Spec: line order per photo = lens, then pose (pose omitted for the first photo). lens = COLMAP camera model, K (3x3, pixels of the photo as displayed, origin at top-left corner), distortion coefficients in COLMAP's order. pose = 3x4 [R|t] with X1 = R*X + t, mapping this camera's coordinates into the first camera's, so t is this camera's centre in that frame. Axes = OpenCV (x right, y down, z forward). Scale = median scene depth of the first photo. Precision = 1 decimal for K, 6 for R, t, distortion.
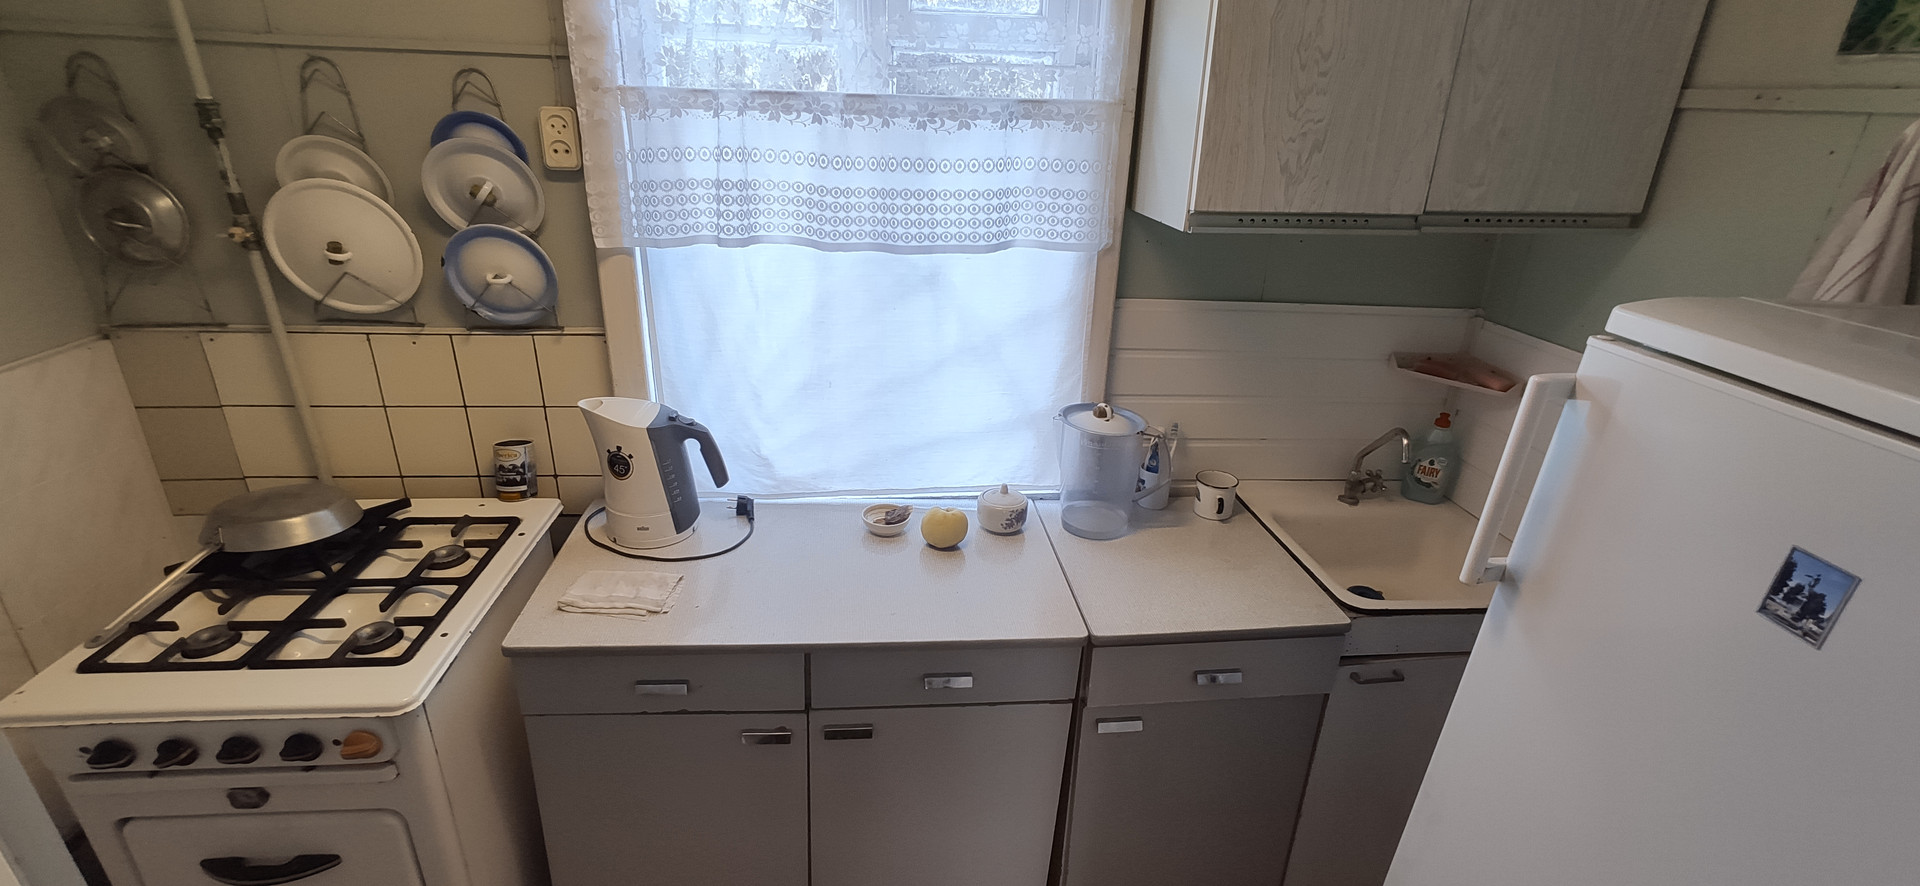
lens RADIAL K [[852.0, 0, 960.0], [0, 852.0, 443.0], [0, 0, 1]] dist [-0.034949, 0.038411]
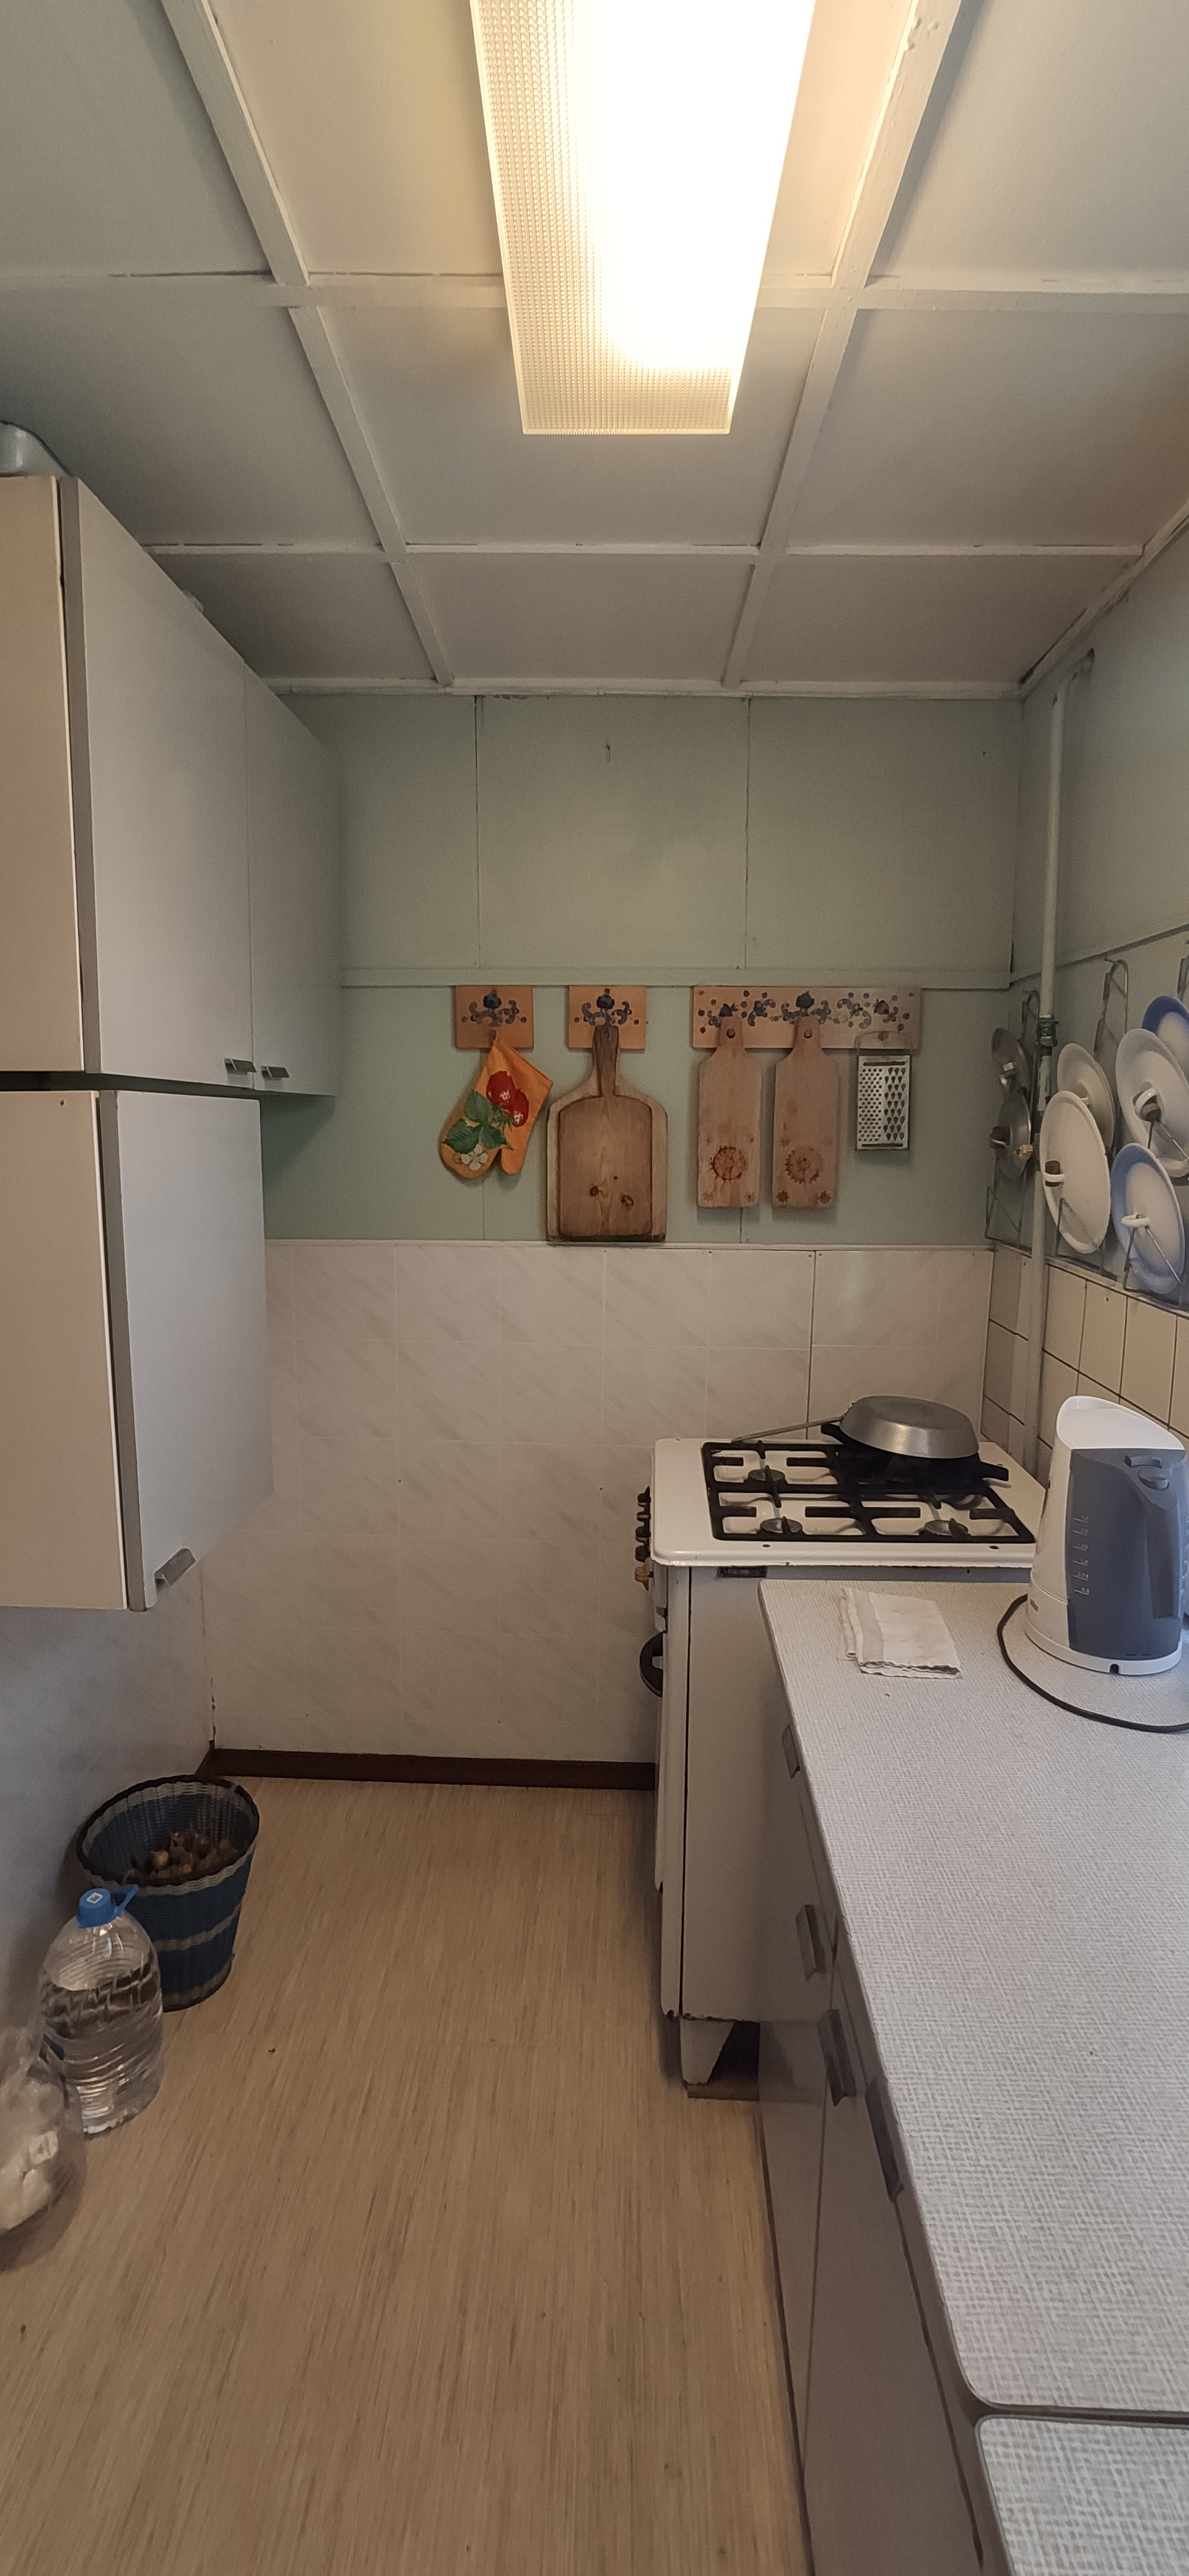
lens RADIAL K [[1143.2, 0, 592.5], [0, 1143.2, 1289.8], [0, 0, 1]] dist [-0.034949, 0.038411]
pose [[-0.160449, 0.117748, -0.979996, 0.487840], [-0.386108, 0.906257, 0.172104, -0.132016], [0.908392, 0.405998, -0.099945, 0.721512]]
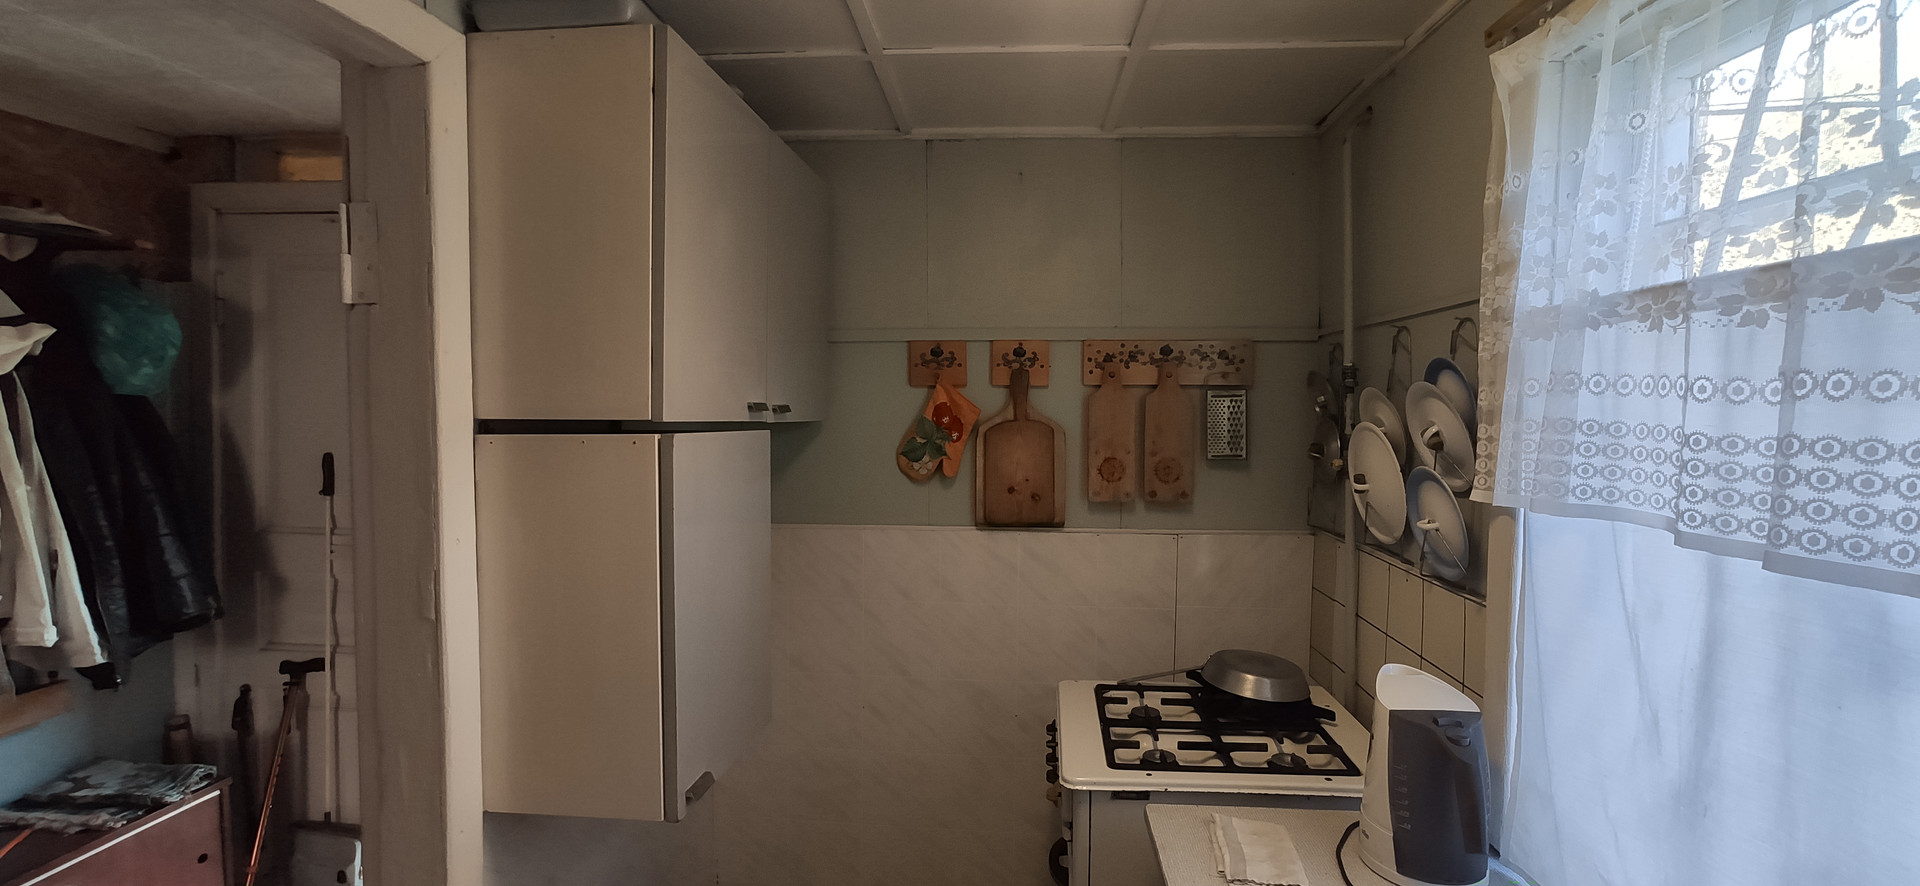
lens RADIAL K [[852.0, 0, 960.0], [0, 852.0, 443.0], [0, 0, 1]] dist [-0.034949, 0.038411]
pose [[-0.206887, 0.006398, -0.978344, 0.494472], [-0.382236, 0.919975, 0.086846, -0.164162], [0.900607, 0.391925, -0.187885, 0.690367]]
